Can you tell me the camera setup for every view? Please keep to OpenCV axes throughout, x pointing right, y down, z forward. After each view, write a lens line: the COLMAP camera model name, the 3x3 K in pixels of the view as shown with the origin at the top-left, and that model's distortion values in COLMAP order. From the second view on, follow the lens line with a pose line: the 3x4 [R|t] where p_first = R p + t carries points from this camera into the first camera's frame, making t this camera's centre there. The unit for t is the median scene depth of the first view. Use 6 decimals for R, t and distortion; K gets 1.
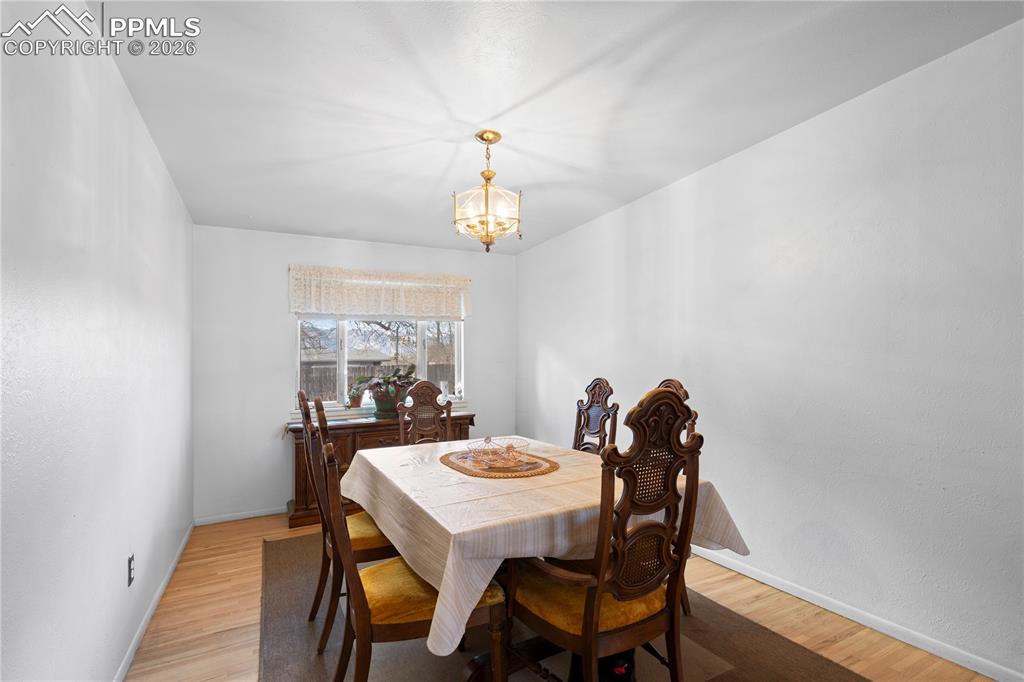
lens RADIAL K [[468.1, 0, 509.4], [0, 468.1, 340.9], [0, 0, 1]] dist [-0.004251, 0.000819]
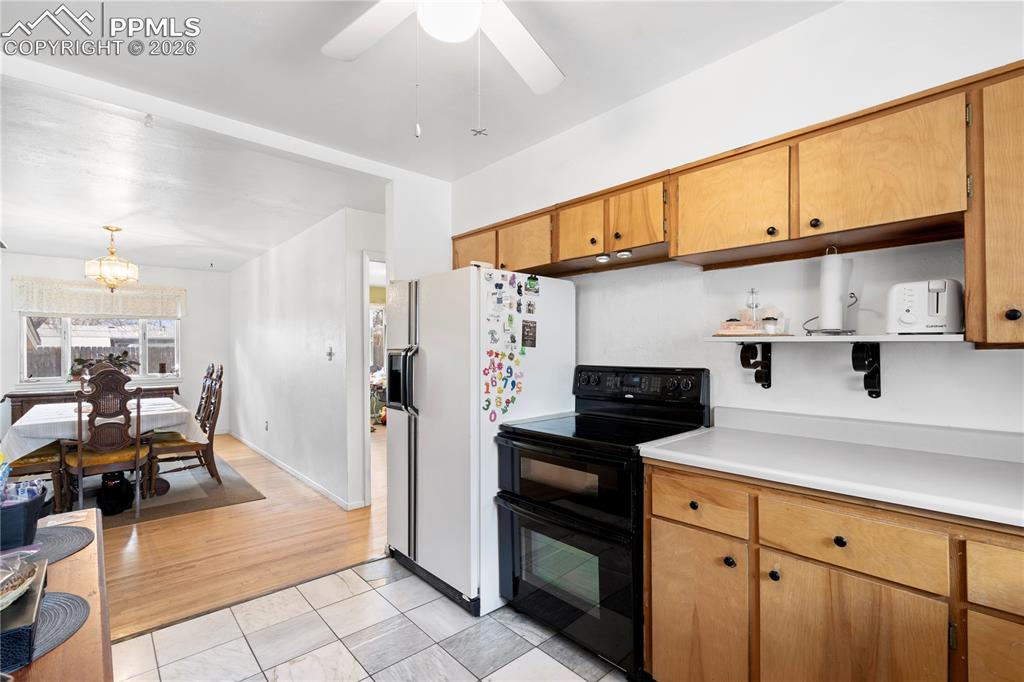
lens RADIAL K [[468.1, 0, 518.4], [0, 468.1, 334.7], [0, 0, 1]] dist [-0.004251, 0.000819]
pose [[0.968153, 0.032841, 0.248197, 0.584390], [-0.037957, 0.999154, 0.015856, -0.064813], [-0.247466, -0.024771, 0.968580, -0.642031]]
